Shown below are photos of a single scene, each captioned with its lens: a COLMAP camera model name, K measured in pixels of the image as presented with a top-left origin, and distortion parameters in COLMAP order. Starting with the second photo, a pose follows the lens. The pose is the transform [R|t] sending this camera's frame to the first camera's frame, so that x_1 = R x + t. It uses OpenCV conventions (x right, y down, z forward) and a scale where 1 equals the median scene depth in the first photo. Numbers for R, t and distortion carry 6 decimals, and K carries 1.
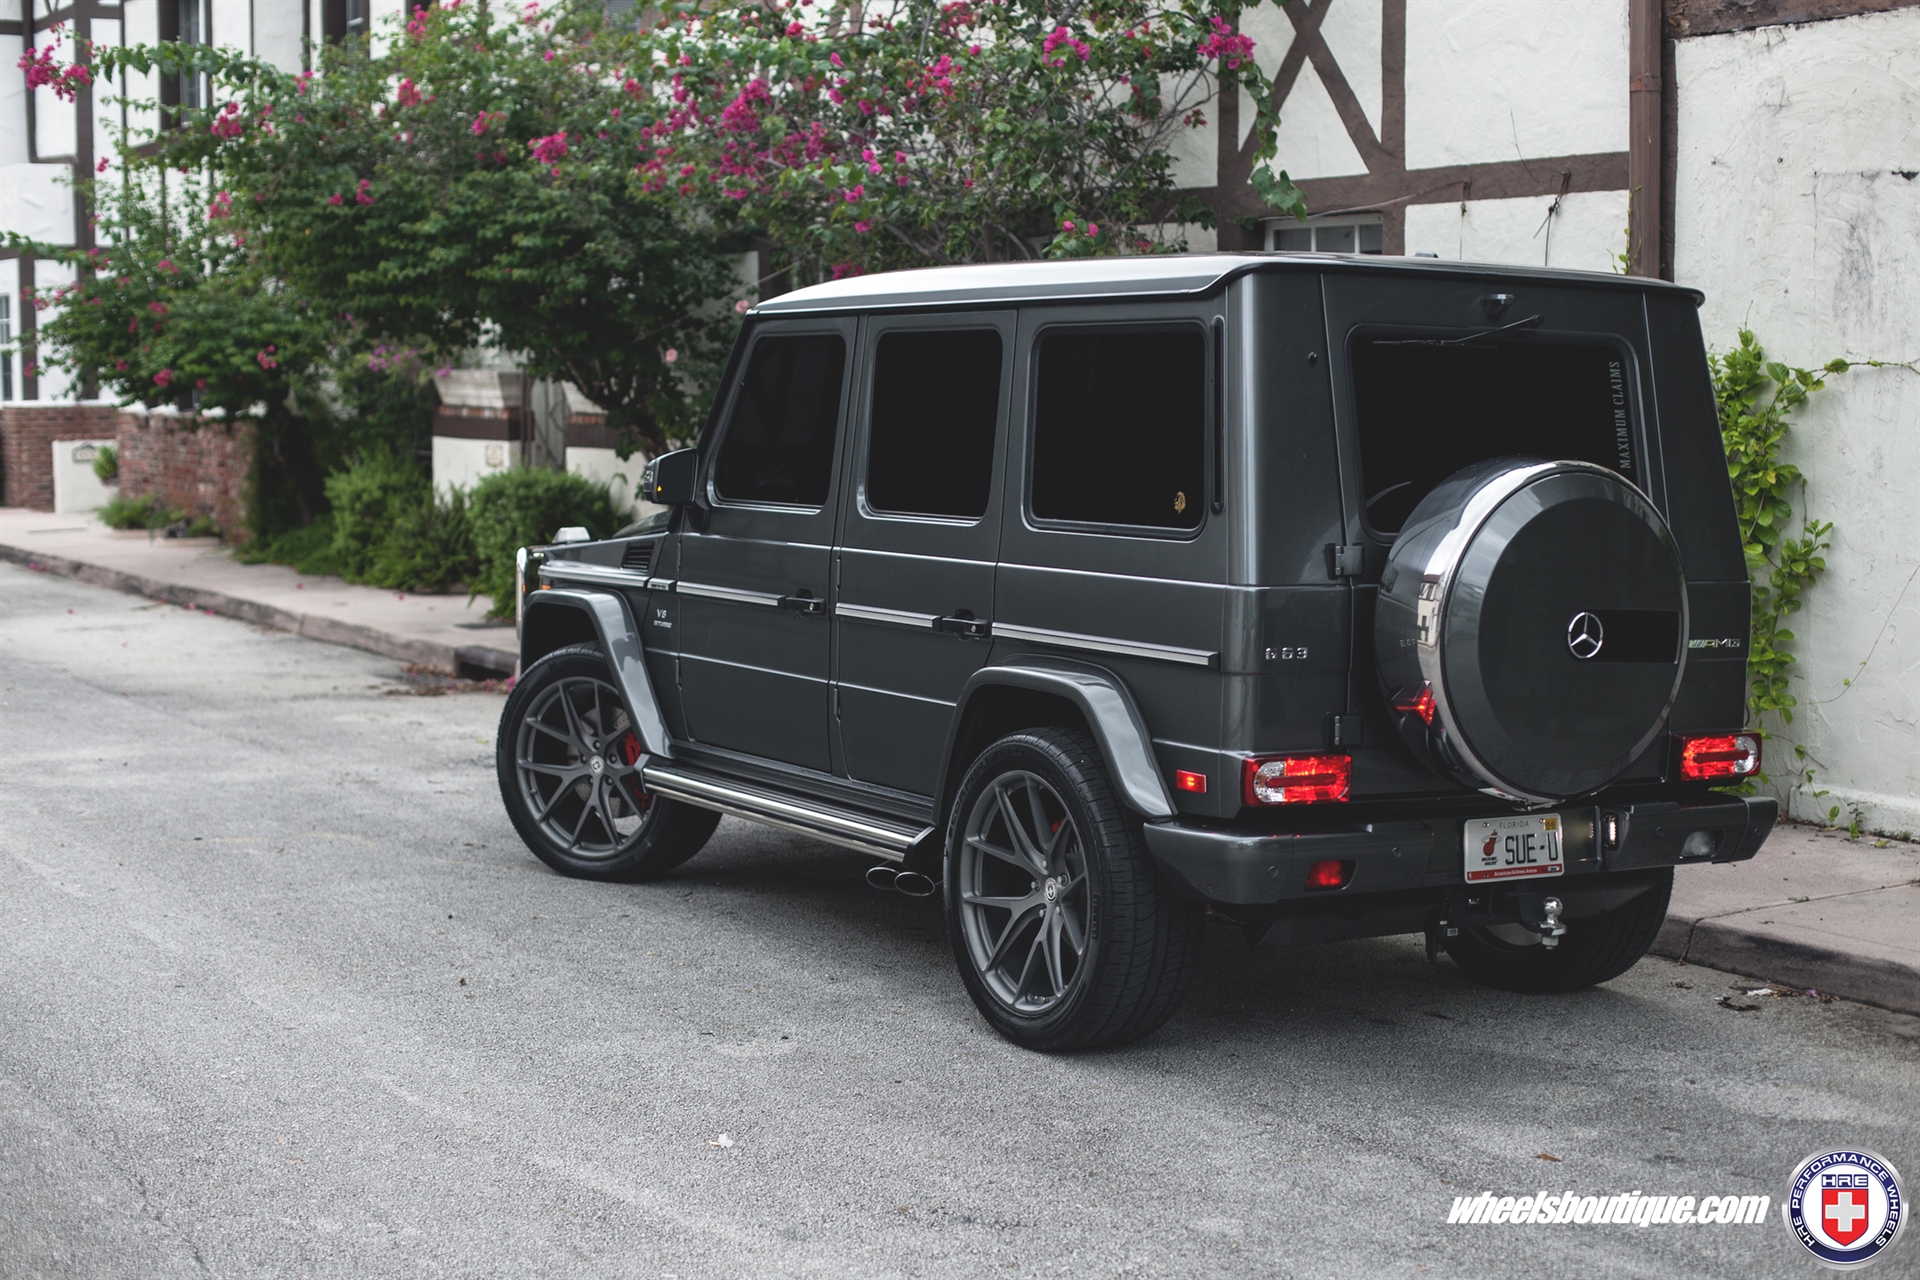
lens RADIAL K [[2860.0, 0, 892.0], [0, 2860.0, 634.1], [0, 0, 1]] dist [-0.137134, 0.110315]
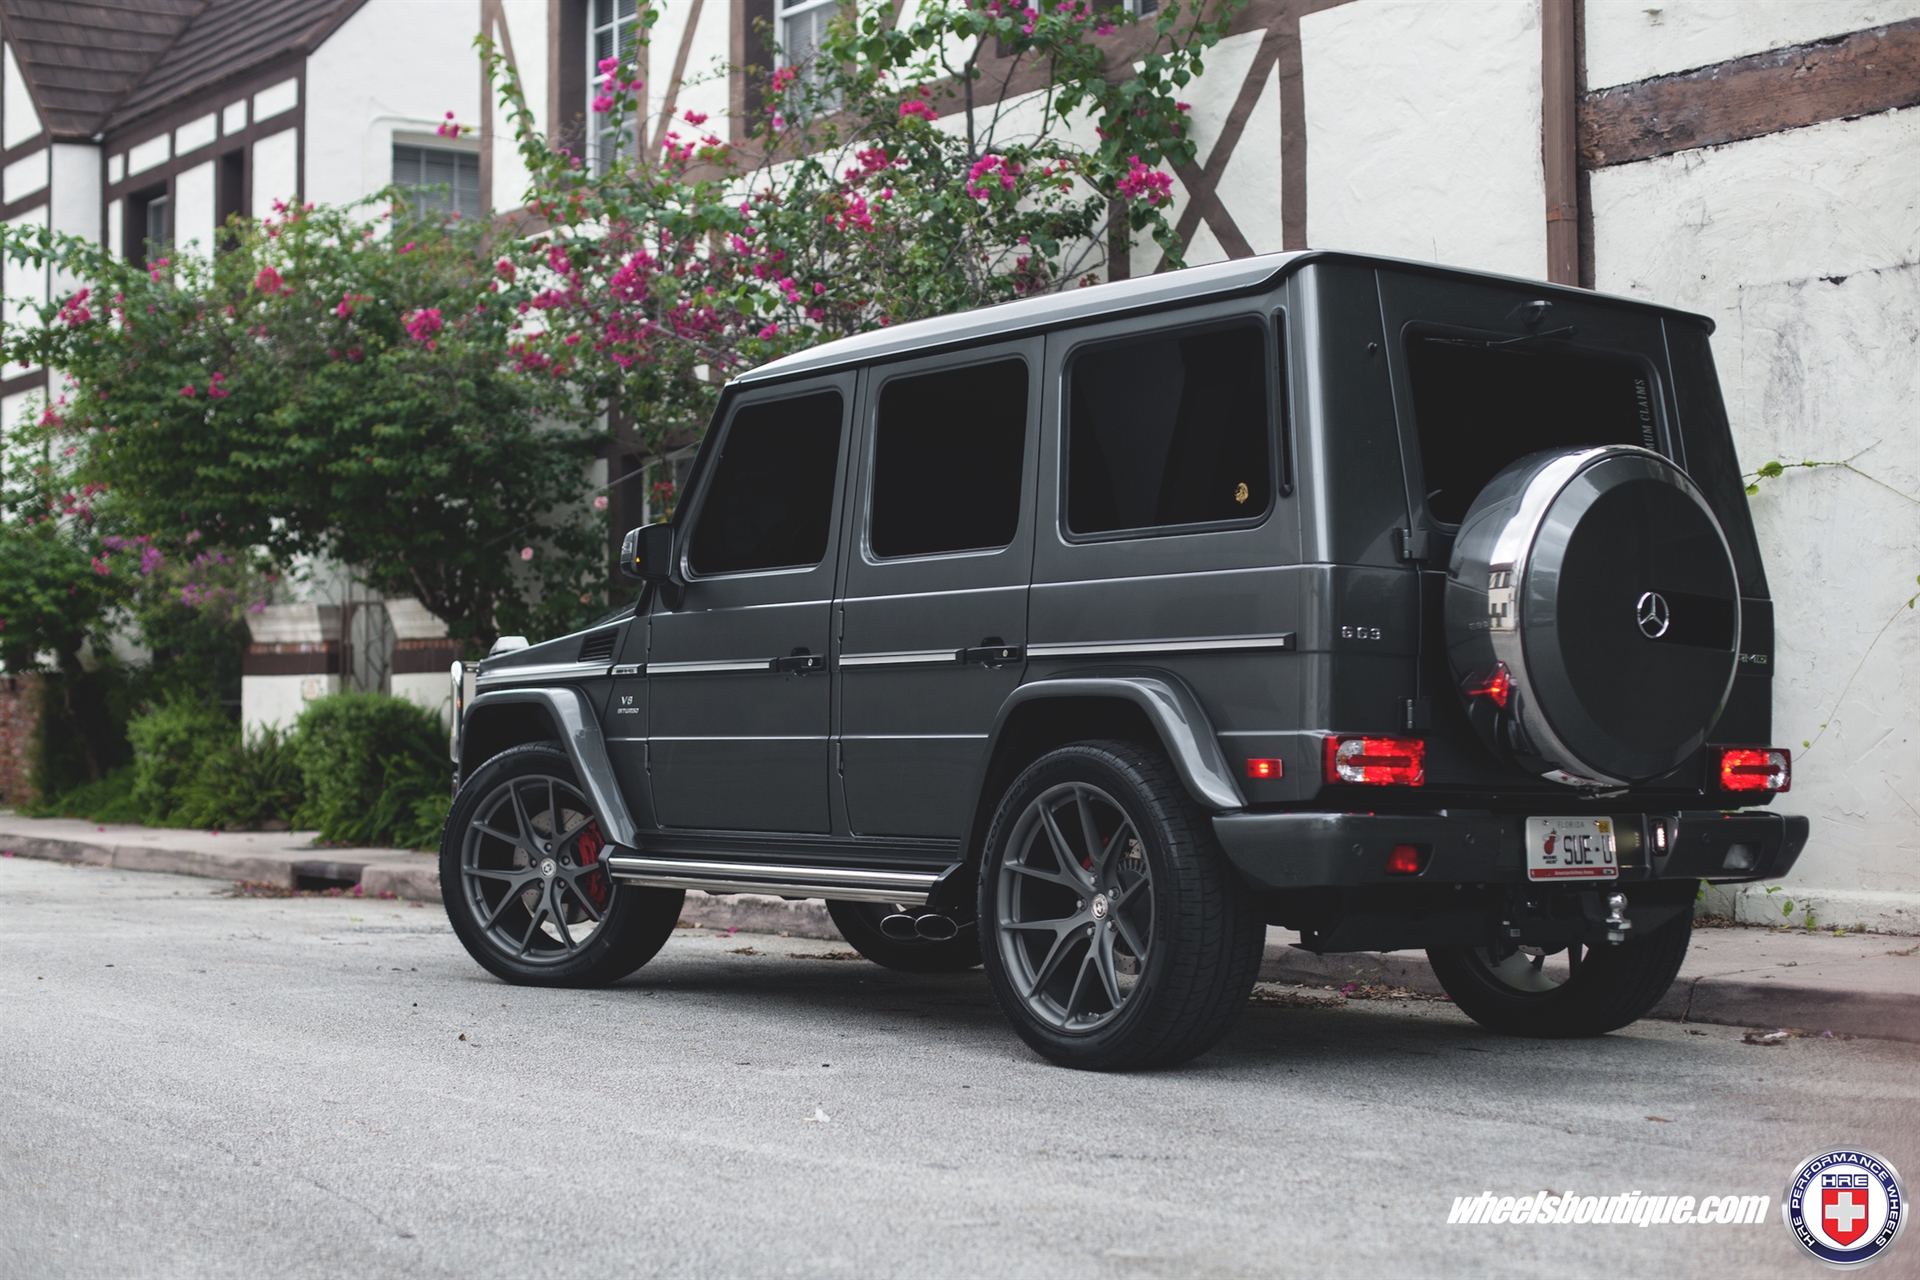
lens RADIAL K [[2873.6, 0, 865.0], [0, 2873.6, 647.6], [0, 0, 1]] dist [-0.137603, 0.132952]
pose [[0.995918, 0.001659, 0.090247, -0.083474], [0.008965, 0.993069, -0.117190, 0.085723], [-0.089816, 0.117521, 0.989000, 0.020714]]
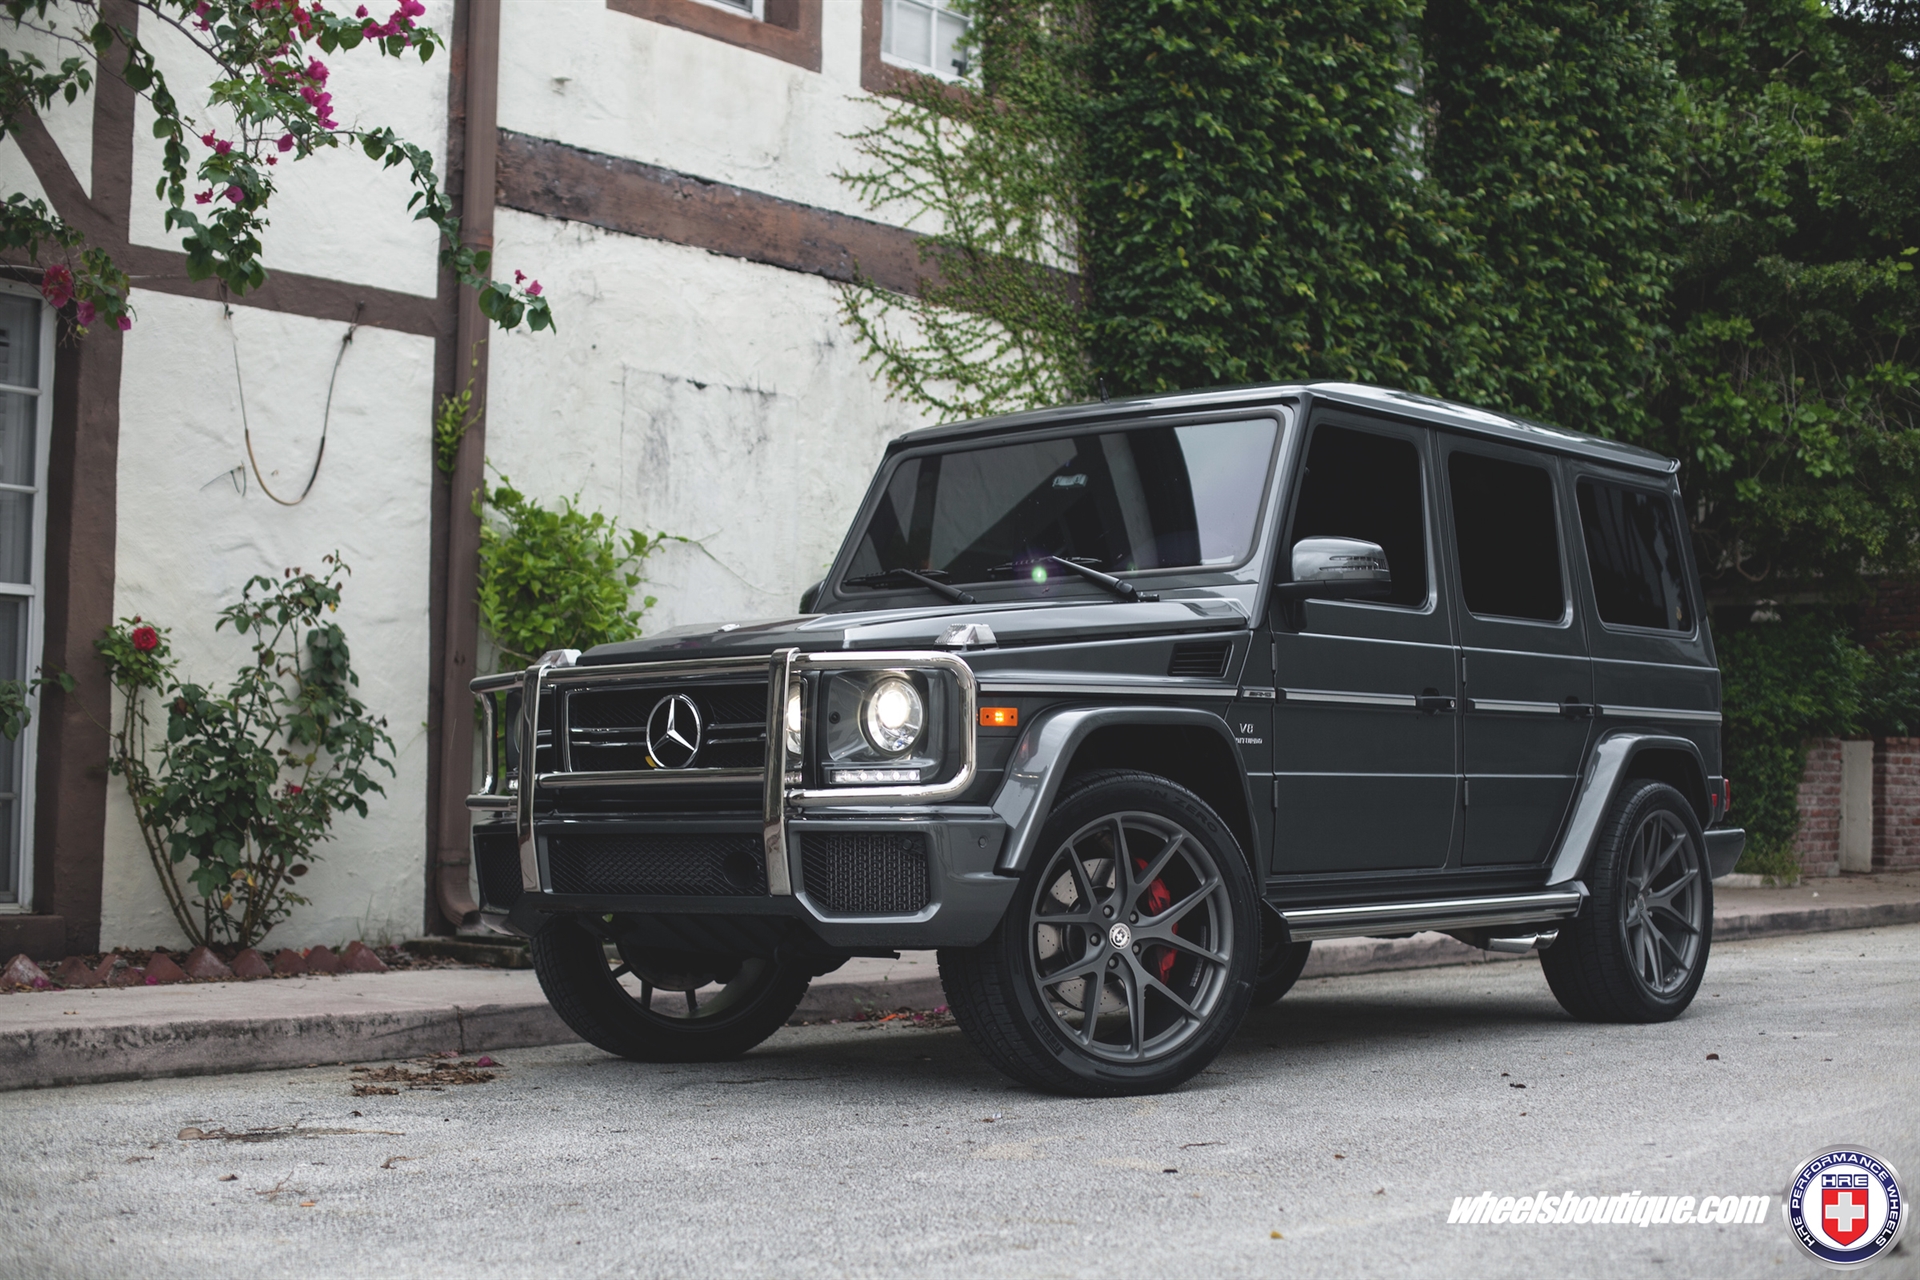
lens RADIAL K [[2860.0, 0, 892.0], [0, 2860.0, 634.1], [0, 0, 1]] dist [-0.137134, 0.110315]
pose [[-0.351788, 0.048989, 0.934797, -0.777636], [0.071432, 0.997123, -0.025373, -0.019689], [-0.933350, 0.057849, -0.354275, 1.315355]]
